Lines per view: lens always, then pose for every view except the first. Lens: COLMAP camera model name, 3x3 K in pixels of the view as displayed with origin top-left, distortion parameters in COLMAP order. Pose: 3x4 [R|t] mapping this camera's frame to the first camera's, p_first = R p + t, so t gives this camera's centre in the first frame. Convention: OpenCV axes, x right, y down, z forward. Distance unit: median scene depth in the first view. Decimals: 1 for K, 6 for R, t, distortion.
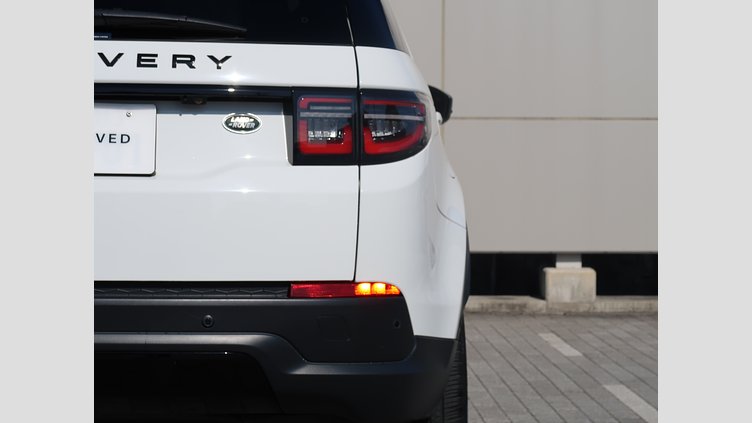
lens RADIAL K [[1608.1, 0, 375.3], [0, 1608.1, 209.9], [0, 0, 1]] dist [0.087725, 0.000000]
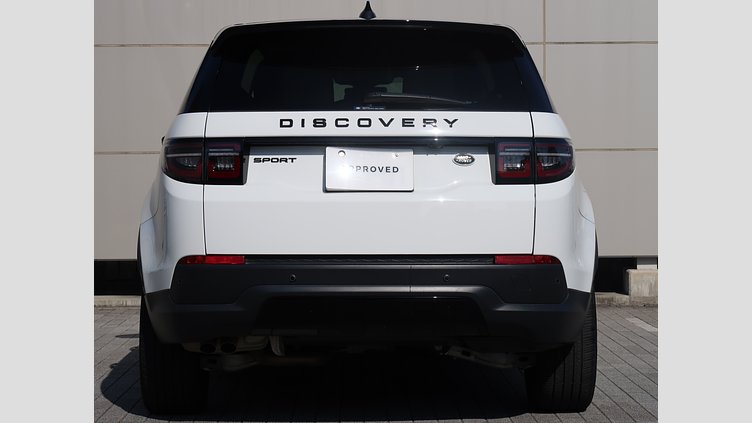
lens RADIAL K [[1608.1, 0, 395.9], [0, 1608.1, 216.2], [0, 0, 1]] dist [0.087725, 0.000000]
pose [[0.999655, -0.009685, -0.024411, -0.111077], [0.009356, 0.999864, -0.013555, 0.025840], [0.024539, 0.013322, 0.999610, -0.645890]]
